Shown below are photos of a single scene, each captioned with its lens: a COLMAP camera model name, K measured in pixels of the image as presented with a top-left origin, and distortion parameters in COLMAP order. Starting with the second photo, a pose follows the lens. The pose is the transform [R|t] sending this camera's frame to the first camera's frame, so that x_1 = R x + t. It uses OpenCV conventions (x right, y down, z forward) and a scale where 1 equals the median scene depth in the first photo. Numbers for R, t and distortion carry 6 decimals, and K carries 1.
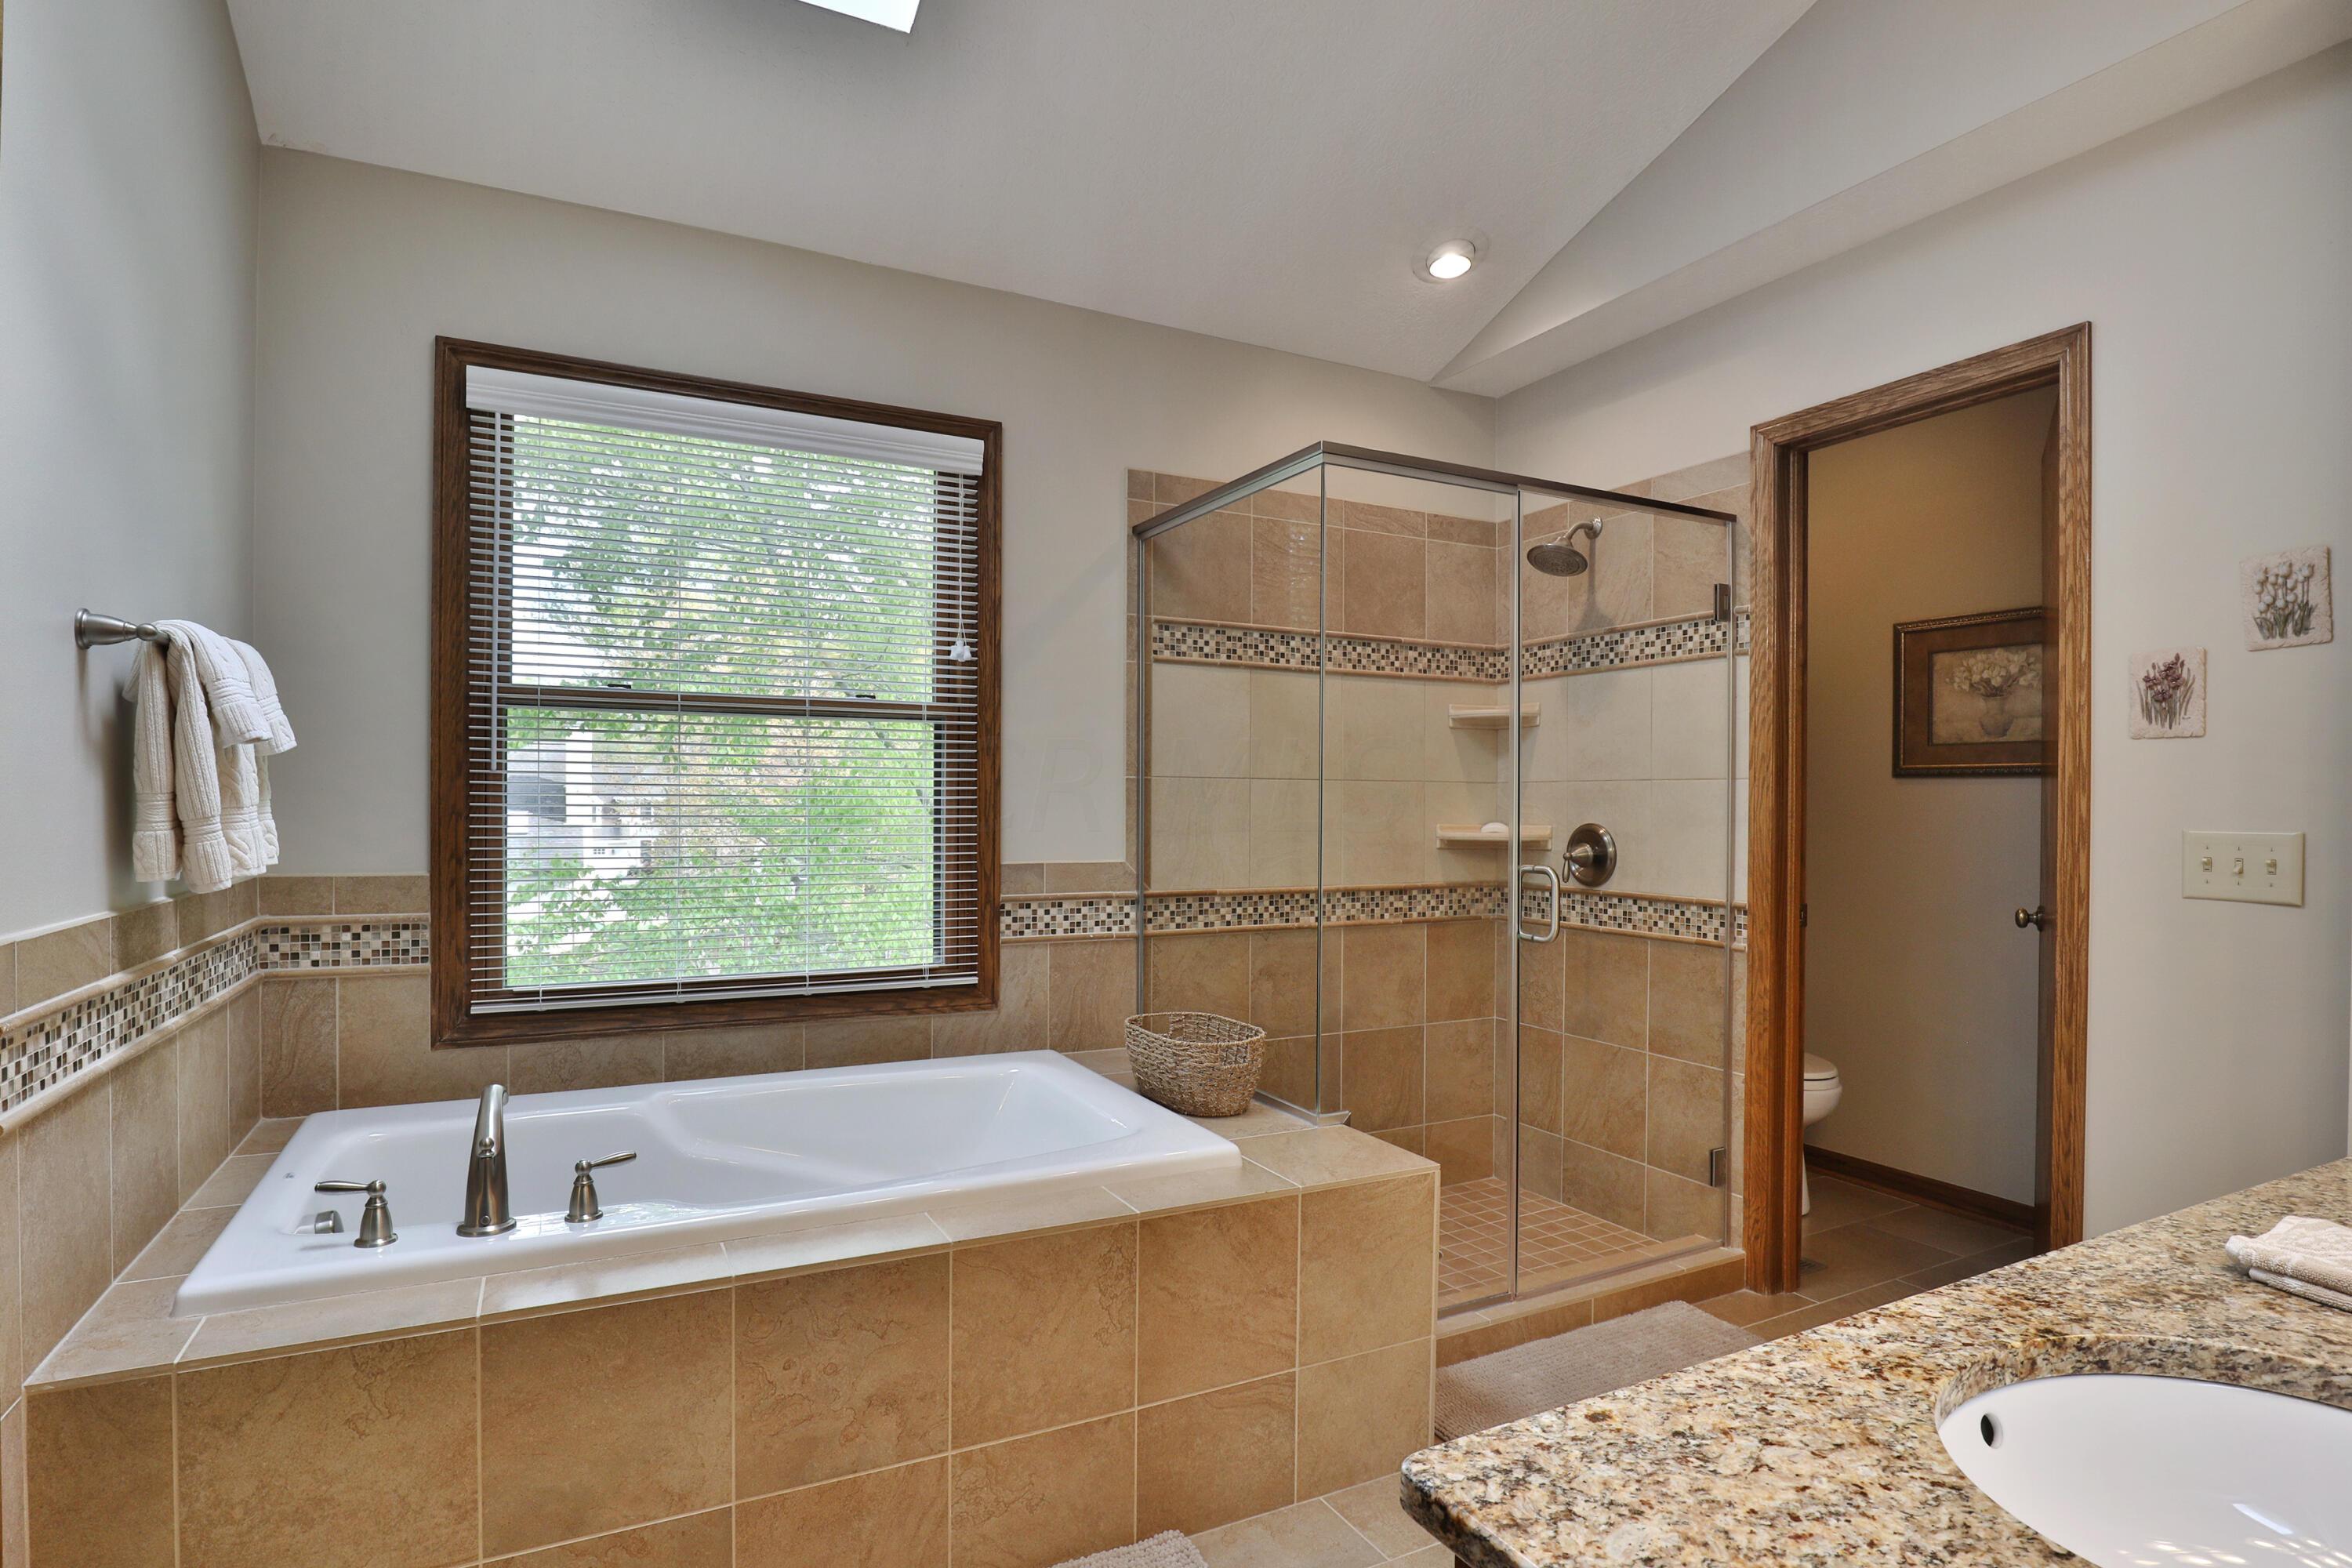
lens RADIAL K [[1206.6, 0, 1174.5], [0, 1206.6, 793.8], [0, 0, 1]] dist [-0.024412, 0.002829]
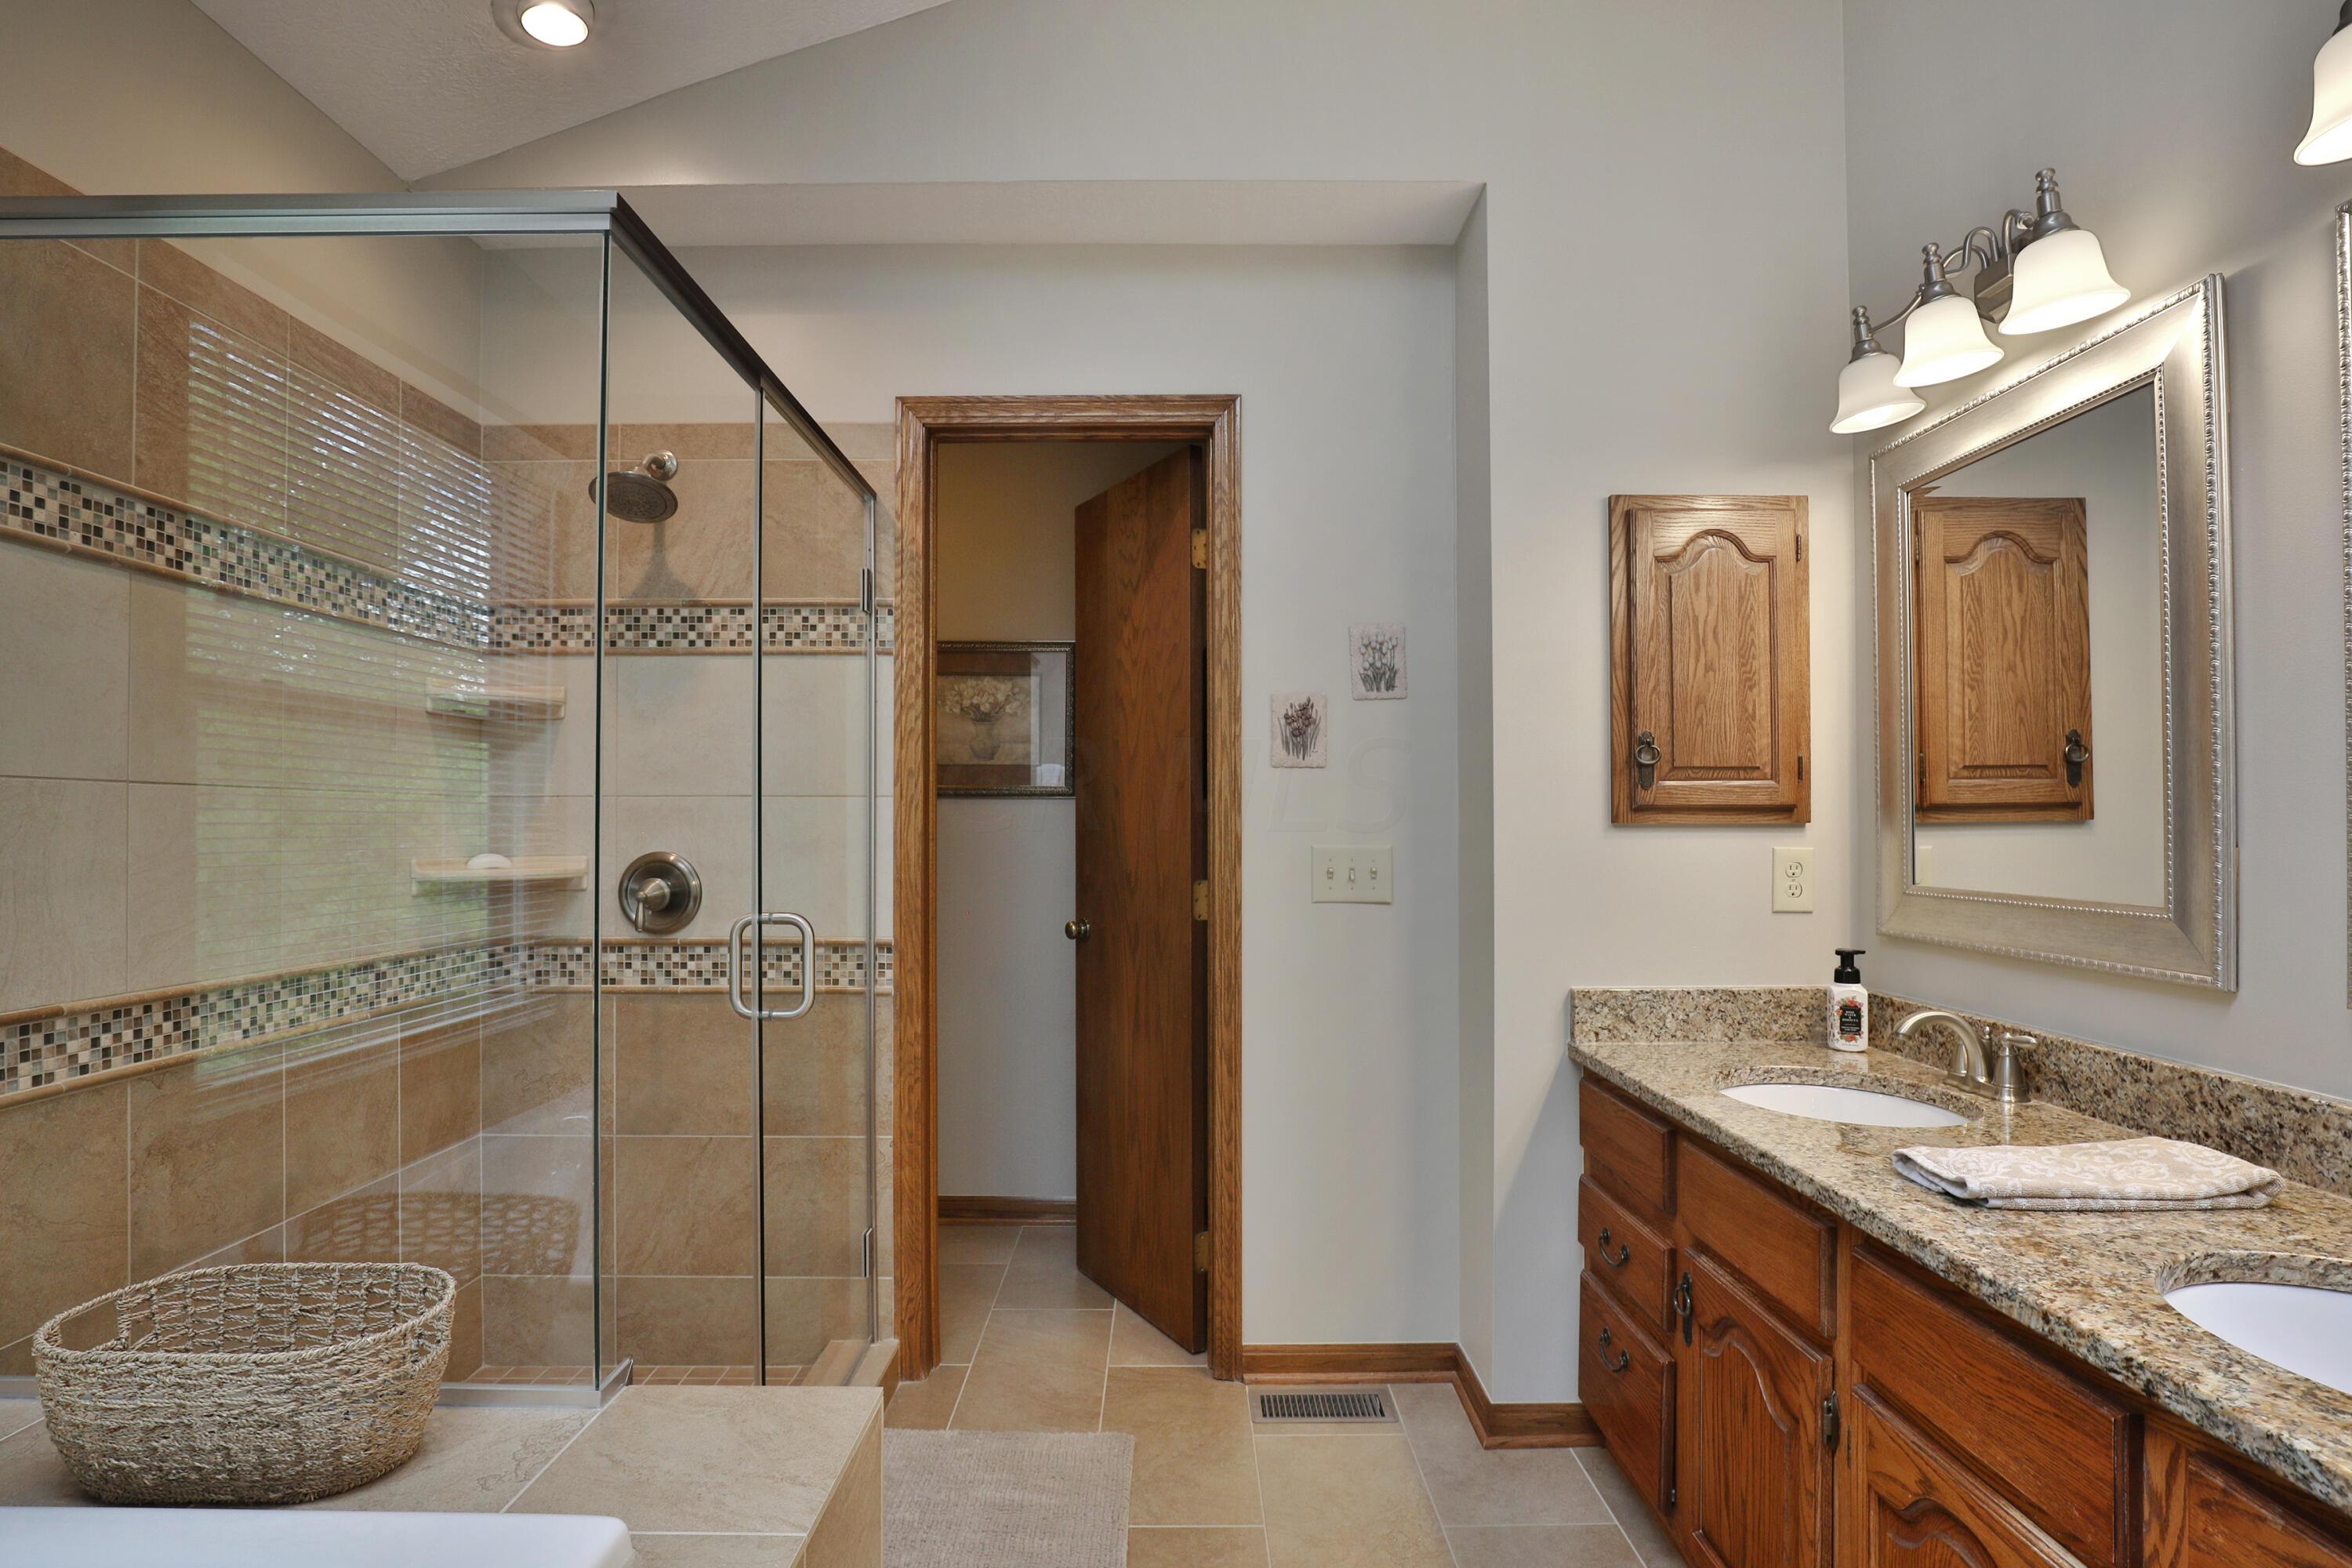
lens RADIAL K [[1206.6, 0, 1174.0], [0, 1206.6, 799.6], [0, 0, 1]] dist [-0.024412, 0.002829]
pose [[0.456577, 0.012273, 0.889599, -0.188114], [-0.003174, 0.999921, -0.012166, -0.000188], [-0.889678, 0.002731, 0.456580, 0.373728]]
